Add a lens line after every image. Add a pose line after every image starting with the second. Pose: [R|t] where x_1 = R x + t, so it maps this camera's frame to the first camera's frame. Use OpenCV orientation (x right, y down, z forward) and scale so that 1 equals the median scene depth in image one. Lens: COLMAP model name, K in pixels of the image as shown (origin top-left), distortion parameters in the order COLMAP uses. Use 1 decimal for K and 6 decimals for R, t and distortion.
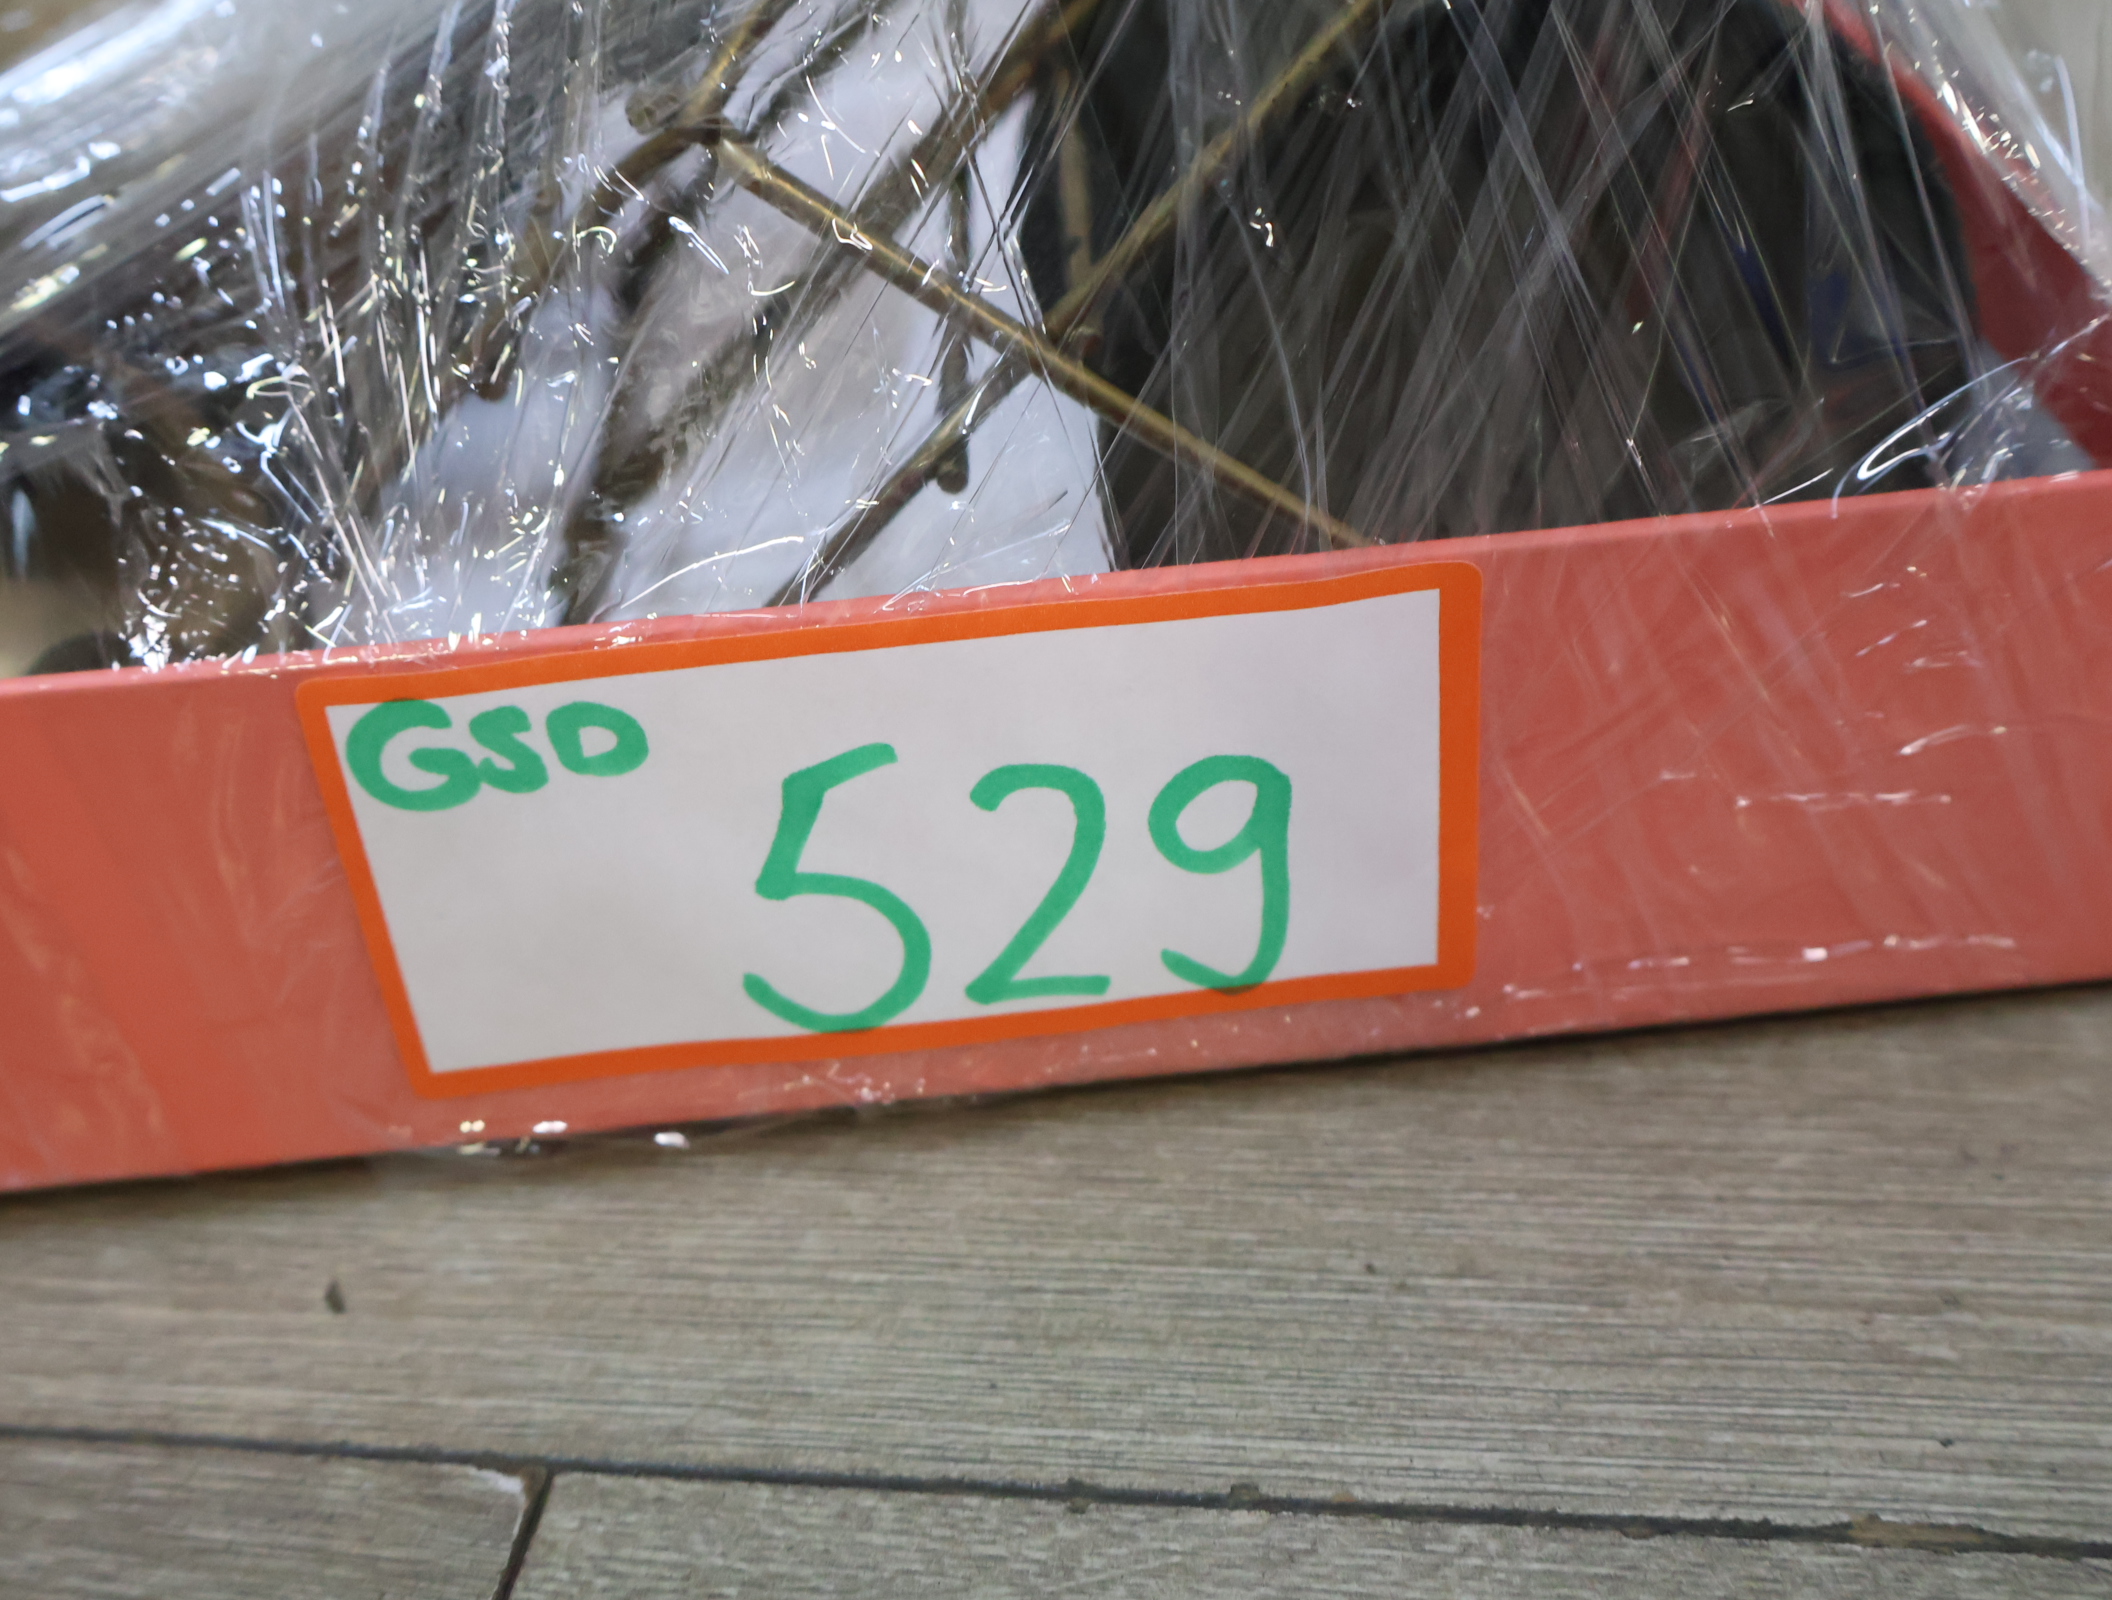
lens RADIAL K [[2581.0, 0, 1050.0], [0, 2581.0, 815.7], [0, 0, 1]] dist [0.003648, 0.000000]
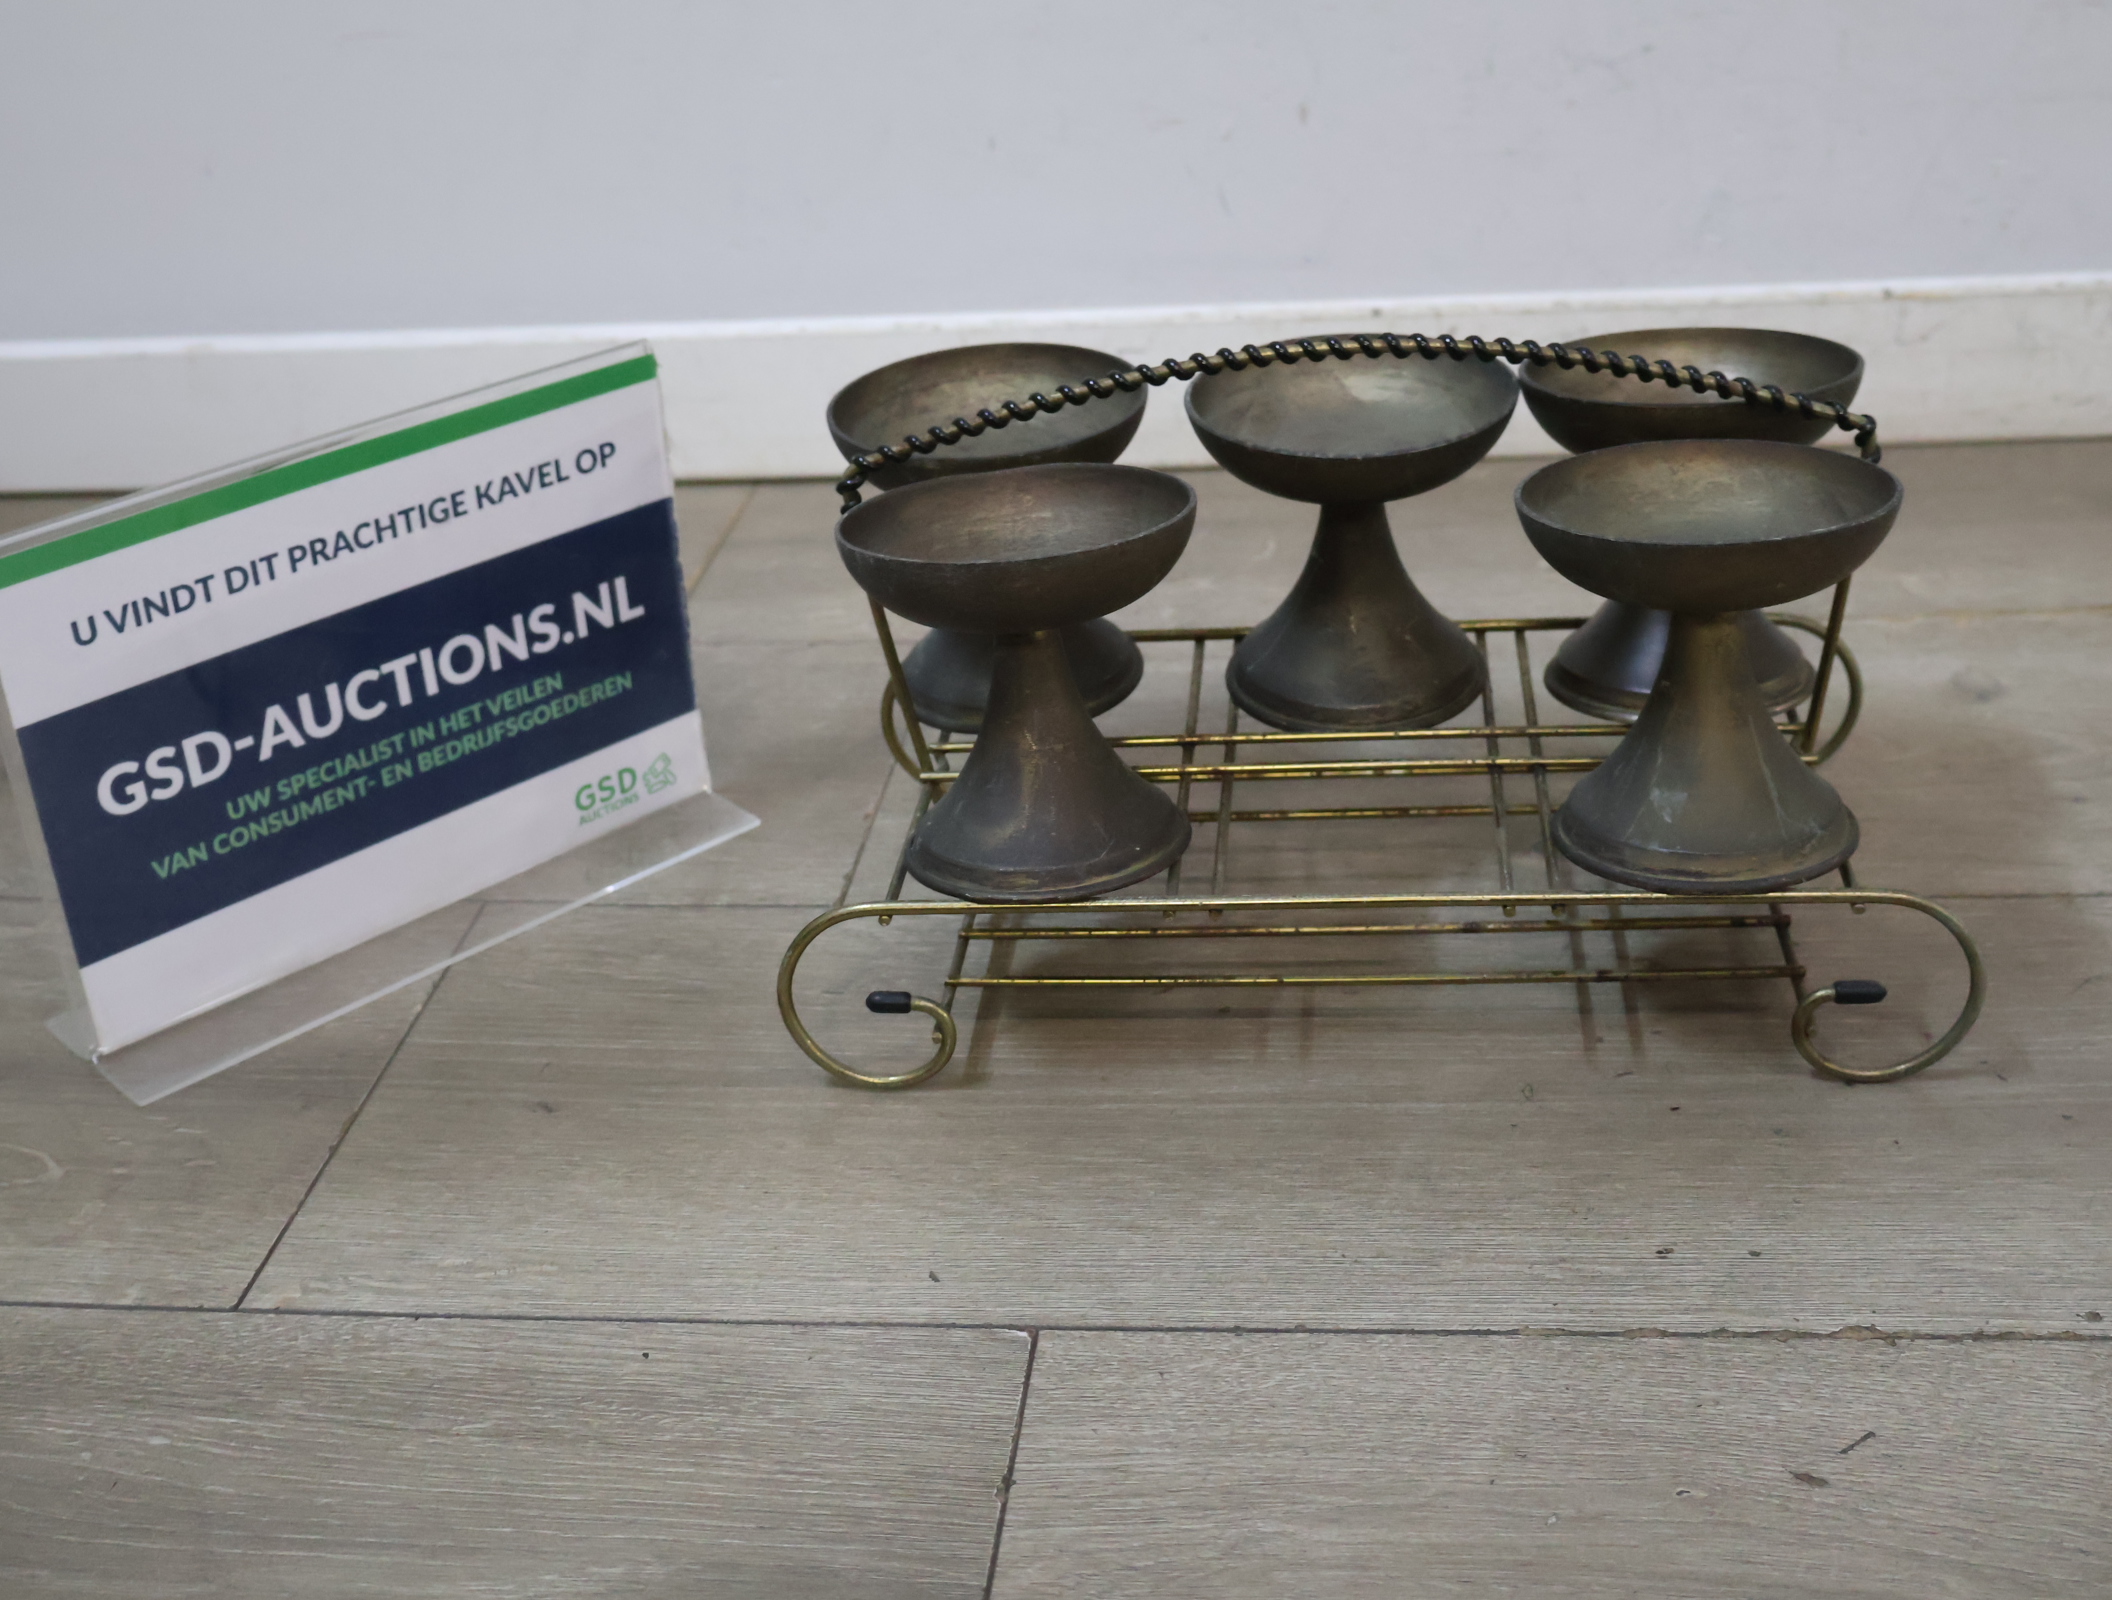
lens RADIAL K [[2581.0, 0, 1047.5], [0, 2581.0, 794.5], [0, 0, 1]] dist [0.003648, 0.000000]
pose [[0.999680, -0.006400, 0.024462, -0.235642], [0.009752, 0.990178, -0.139473, 0.077066], [-0.023329, 0.139667, 0.989924, -1.639070]]
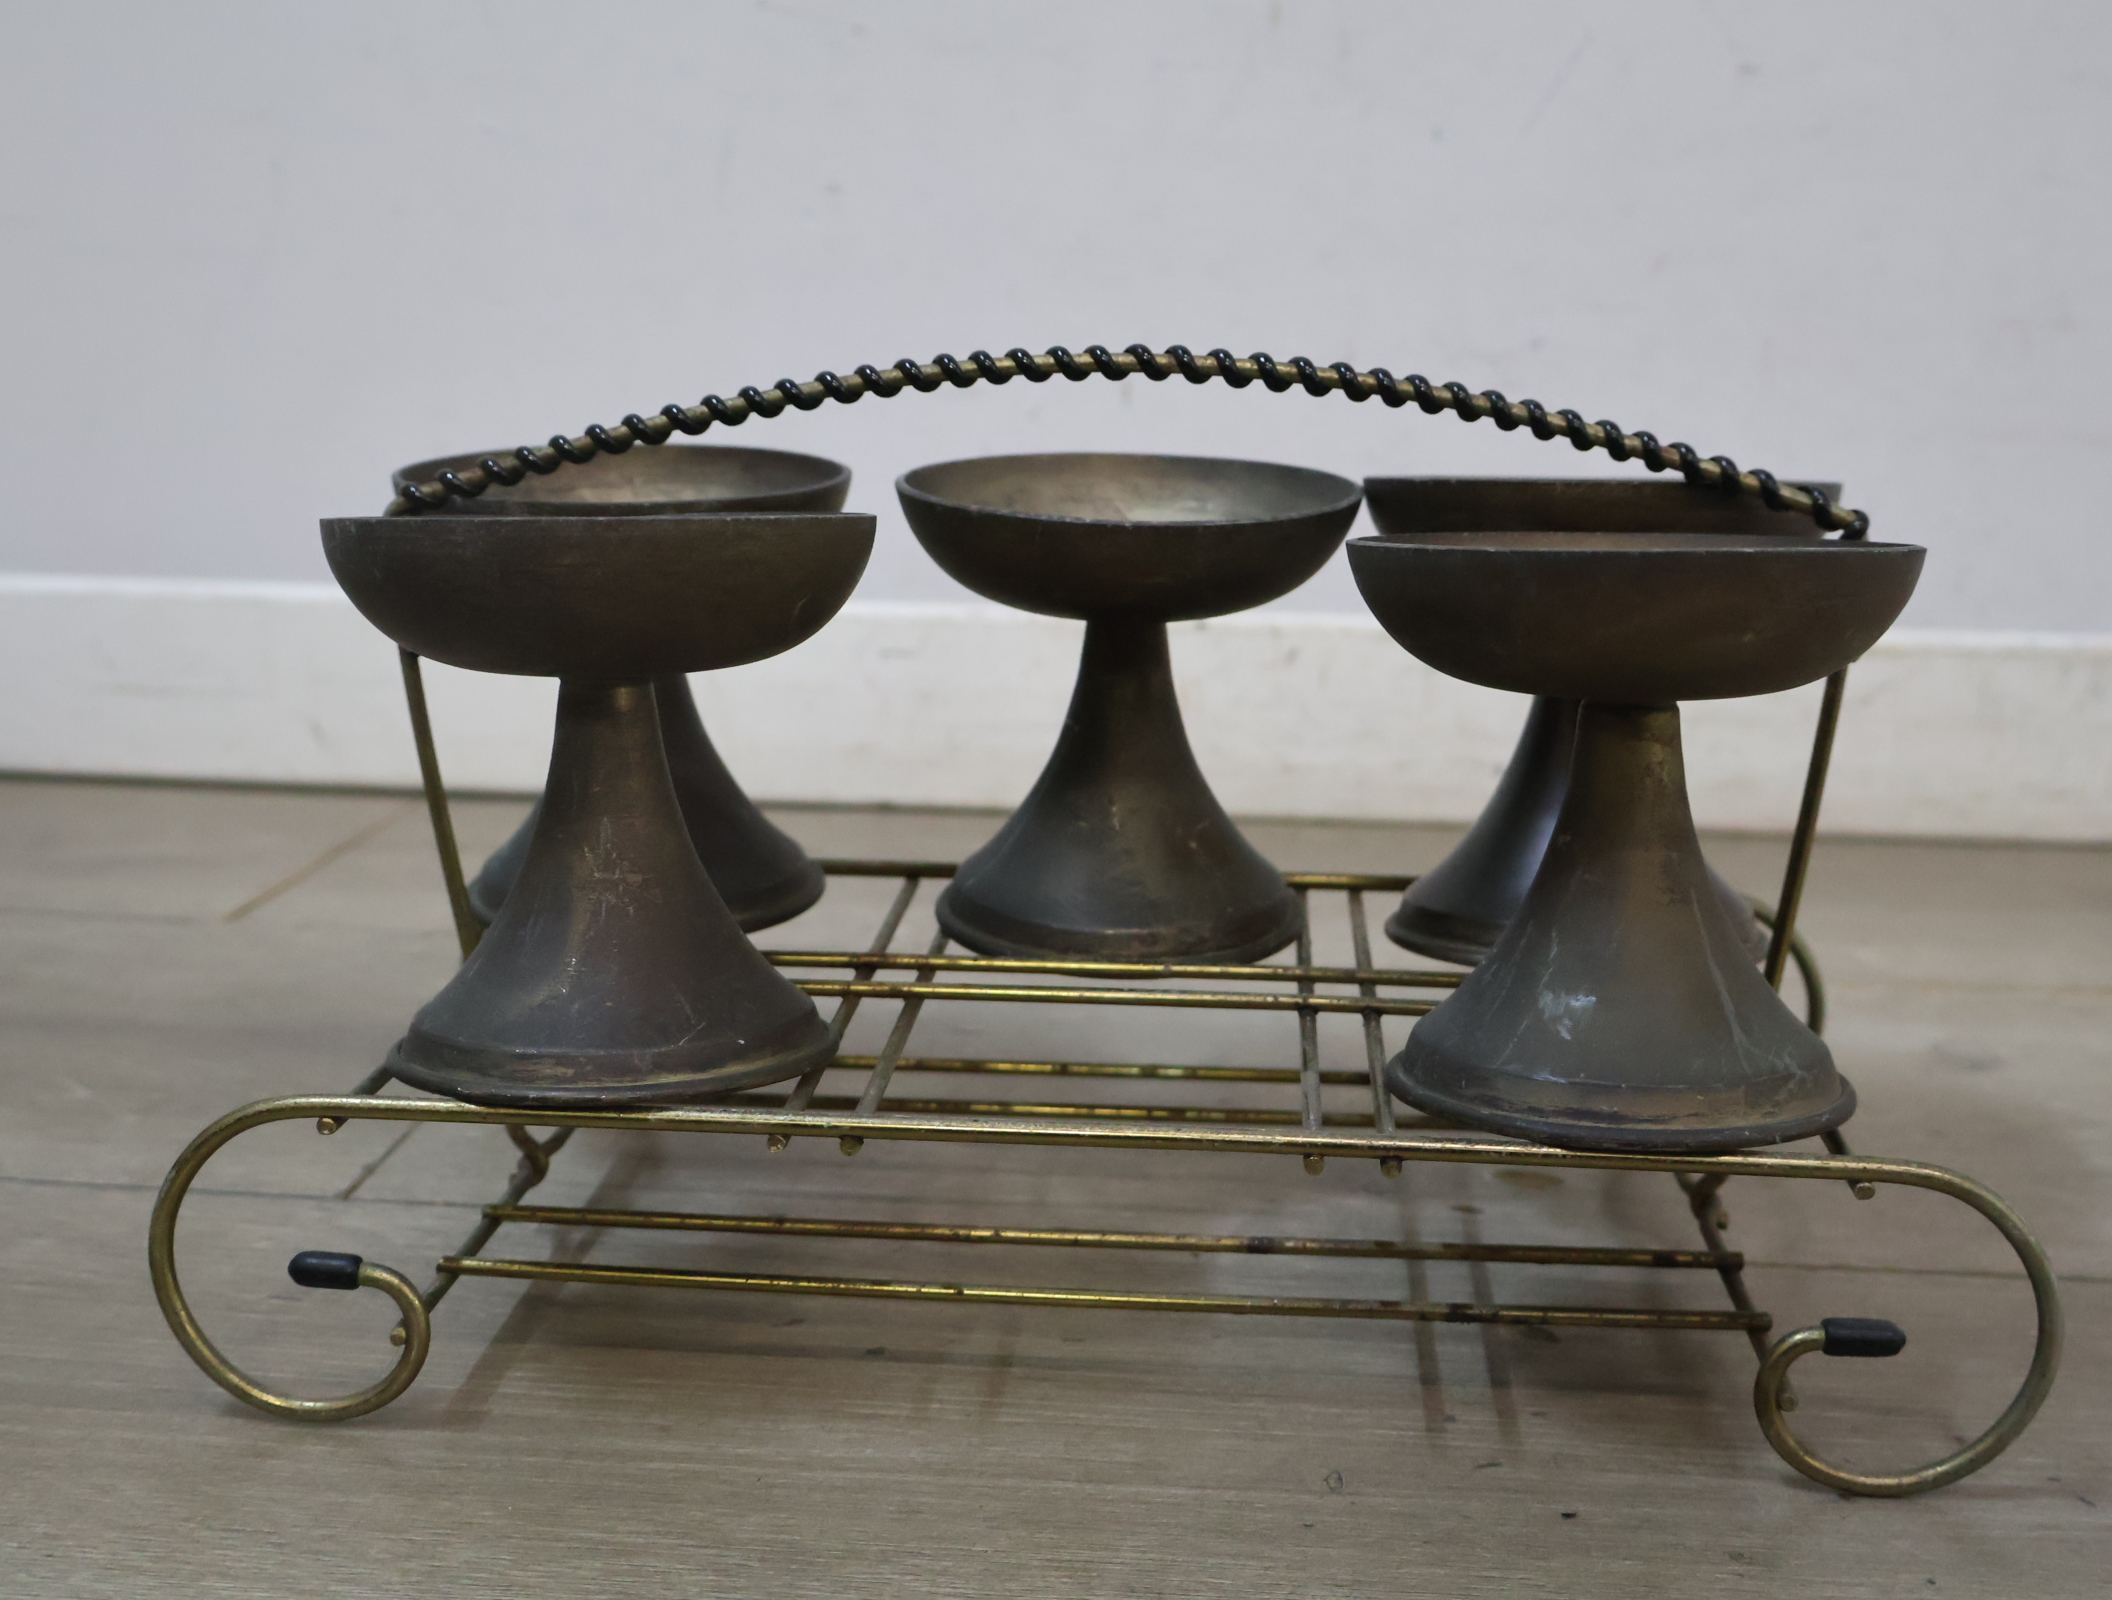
lens RADIAL K [[2581.0, 0, 1051.8], [0, 2581.0, 794.6], [0, 0, 1]] dist [0.003648, 0.000000]
pose [[0.994437, 0.080754, 0.067630, 0.012741], [-0.048252, 0.919976, -0.388993, 0.275226], [-0.093630, 0.383565, 0.918755, -0.570456]]
